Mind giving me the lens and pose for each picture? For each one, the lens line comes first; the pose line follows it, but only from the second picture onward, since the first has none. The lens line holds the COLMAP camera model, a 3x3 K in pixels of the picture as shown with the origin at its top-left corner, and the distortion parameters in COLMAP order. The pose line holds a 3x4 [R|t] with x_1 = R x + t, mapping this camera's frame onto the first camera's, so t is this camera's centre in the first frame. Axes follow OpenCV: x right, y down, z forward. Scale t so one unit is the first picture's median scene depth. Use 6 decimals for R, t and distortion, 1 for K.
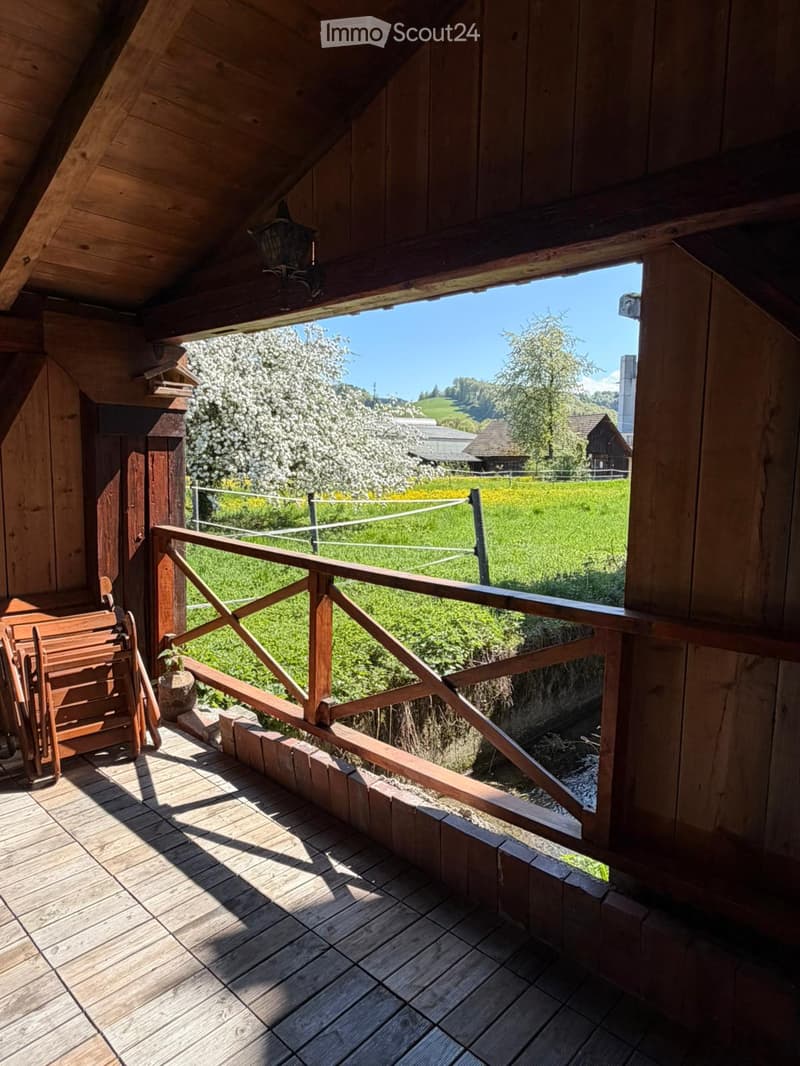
lens RADIAL K [[667.2, 0, 402.8], [0, 667.2, 535.4], [0, 0, 1]] dist [-0.001452, 0.004196]
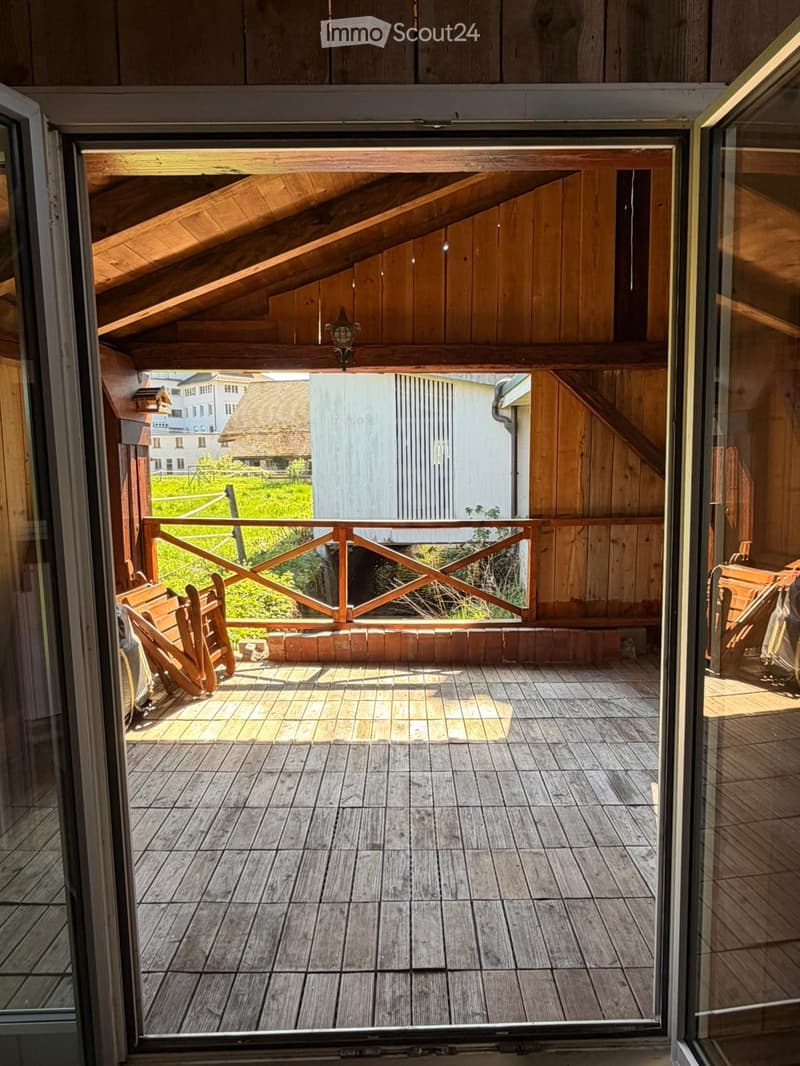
lens RADIAL K [[667.2, 0, 400.8], [0, 667.2, 535.0], [0, 0, 1]] dist [-0.001452, 0.004196]
pose [[0.741456, -0.094847, 0.664265, -1.371940], [0.098393, 0.994627, 0.032191, 0.041499], [-0.663749, 0.041491, 0.746804, -0.392905]]
